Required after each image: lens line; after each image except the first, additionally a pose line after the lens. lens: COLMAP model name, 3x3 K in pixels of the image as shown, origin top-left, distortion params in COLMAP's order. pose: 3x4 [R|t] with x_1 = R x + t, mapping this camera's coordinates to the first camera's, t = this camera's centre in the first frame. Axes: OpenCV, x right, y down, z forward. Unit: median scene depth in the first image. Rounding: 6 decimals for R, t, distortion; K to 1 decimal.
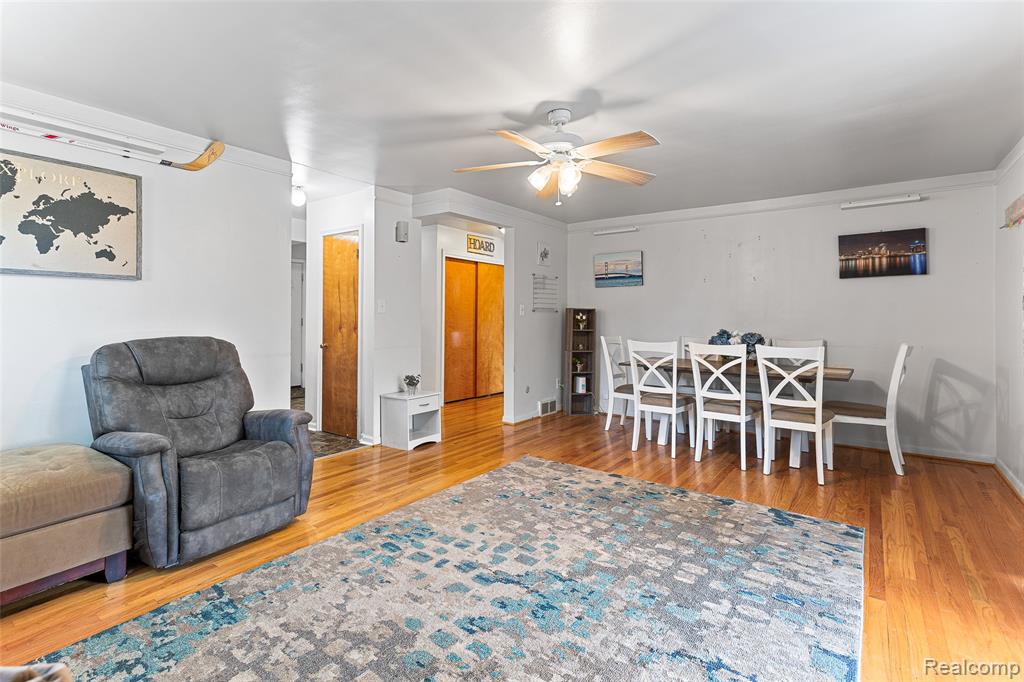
lens RADIAL K [[483.3, 0, 506.8], [0, 483.3, 324.9], [0, 0, 1]] dist [0.025954, 0.000717]
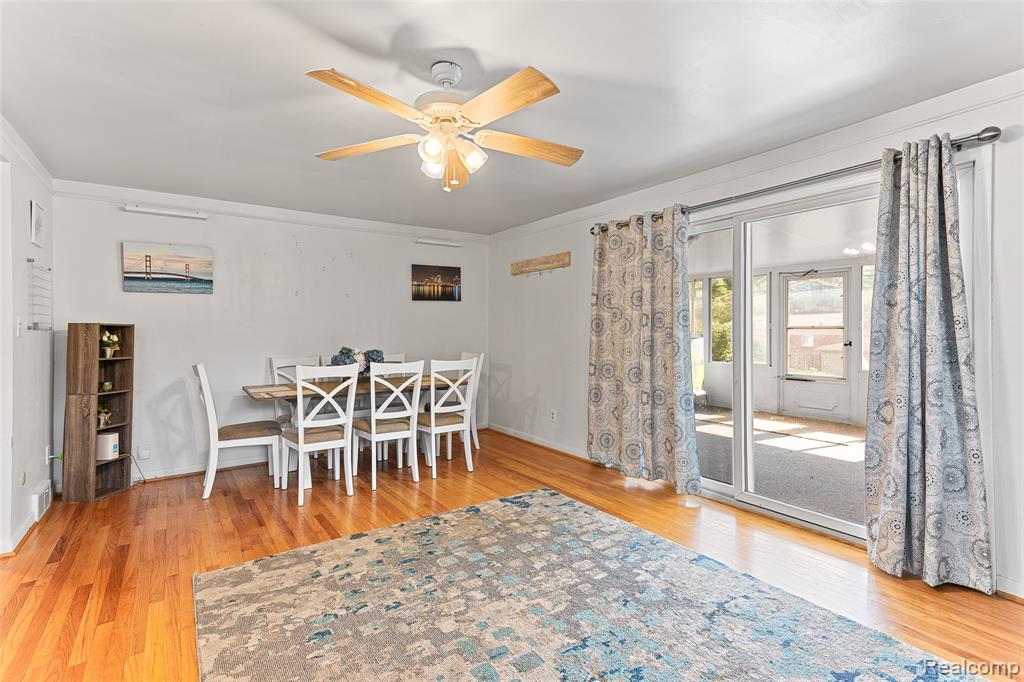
lens RADIAL K [[480.1, 0, 506.4], [0, 480.1, 335.3], [0, 0, 1]] dist [0.024516, 0.000861]
pose [[0.337682, -0.016885, 0.941109, -0.487372], [0.026956, 0.999602, 0.008262, -0.019513], [-0.940874, 0.022579, 0.338003, 0.561097]]
